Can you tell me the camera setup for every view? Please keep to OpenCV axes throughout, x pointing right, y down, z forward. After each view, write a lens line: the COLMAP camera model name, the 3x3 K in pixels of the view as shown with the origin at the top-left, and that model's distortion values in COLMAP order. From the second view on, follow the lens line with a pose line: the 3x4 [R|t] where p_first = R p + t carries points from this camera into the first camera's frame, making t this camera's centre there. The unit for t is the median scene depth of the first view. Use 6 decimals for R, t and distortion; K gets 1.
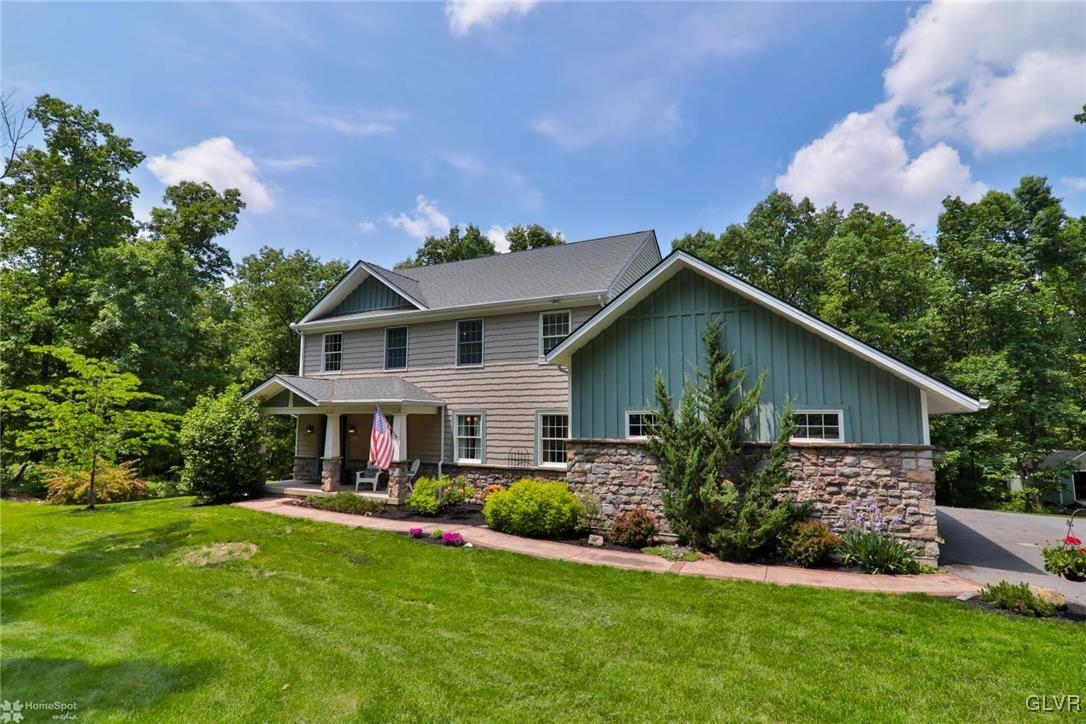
lens RADIAL K [[527.8, 0, 544.6], [0, 527.8, 362.1], [0, 0, 1]] dist [-0.025024, 0.002190]
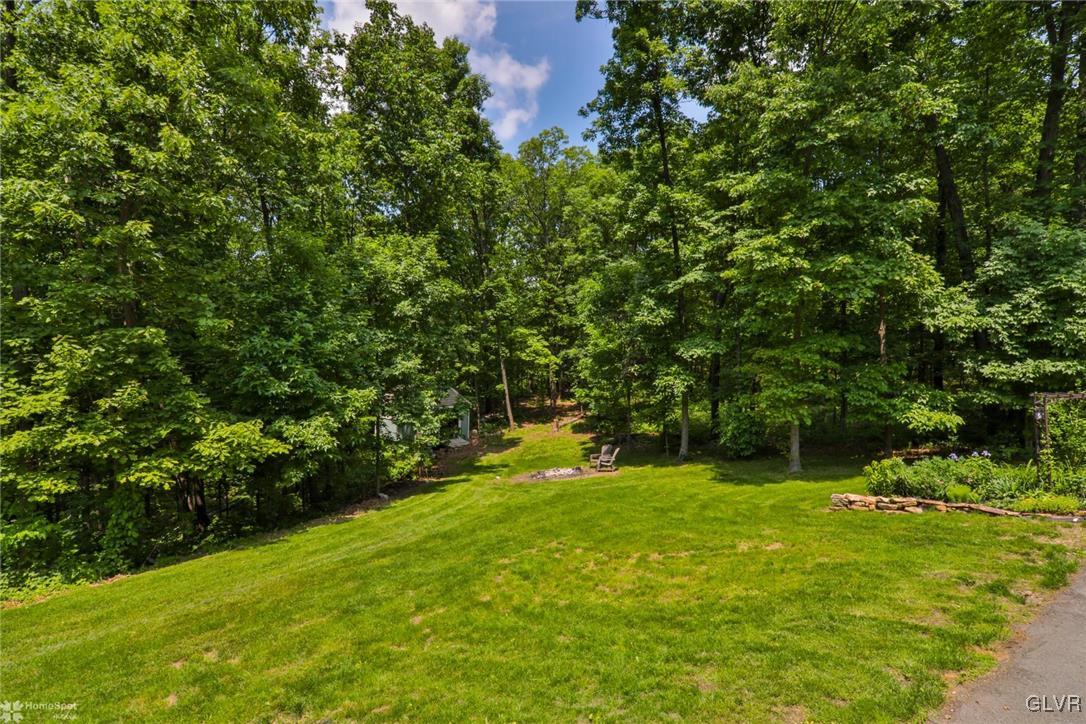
lens RADIAL K [[527.8, 0, 544.1], [0, 527.8, 364.6], [0, 0, 1]] dist [-0.025024, 0.002190]
pose [[0.420142, 0.016401, 0.907310, 1.075080], [-0.113781, 0.992898, 0.034740, 0.308195], [-0.900297, -0.117830, 0.419025, 1.773008]]
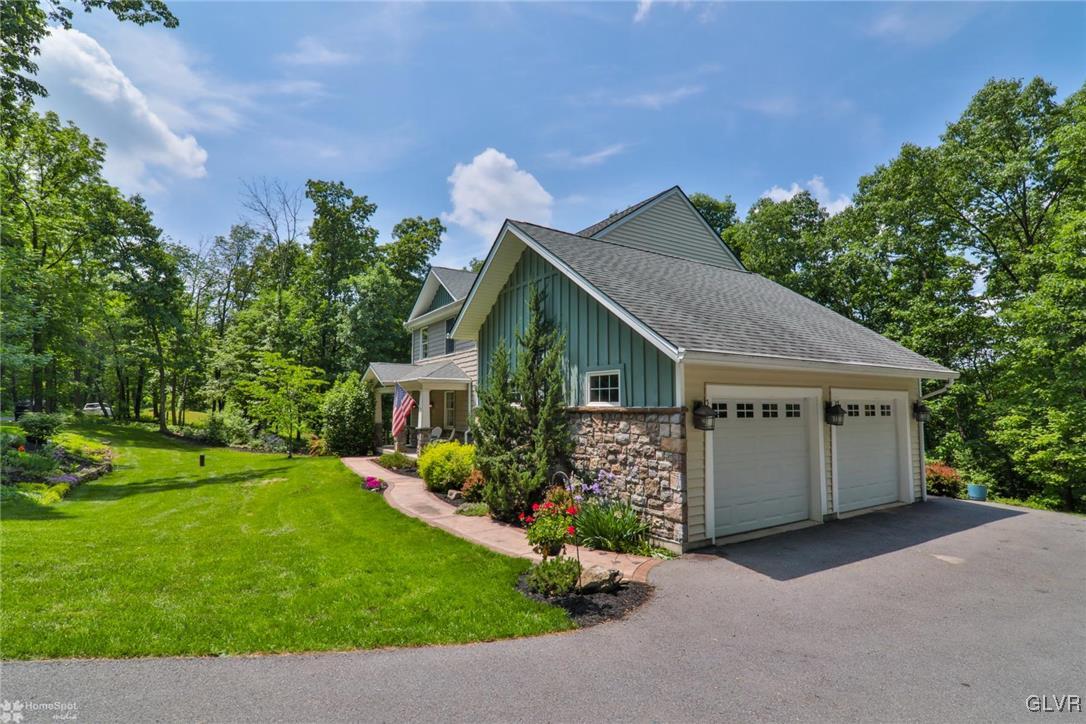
lens RADIAL K [[527.8, 0, 544.6], [0, 527.8, 364.8], [0, 0, 1]] dist [-0.025024, 0.002190]
pose [[0.849436, -0.046652, -0.525626, 0.938010], [0.063741, 0.997862, 0.014443, 0.062290], [0.523828, -0.045772, 0.850593, 0.169871]]
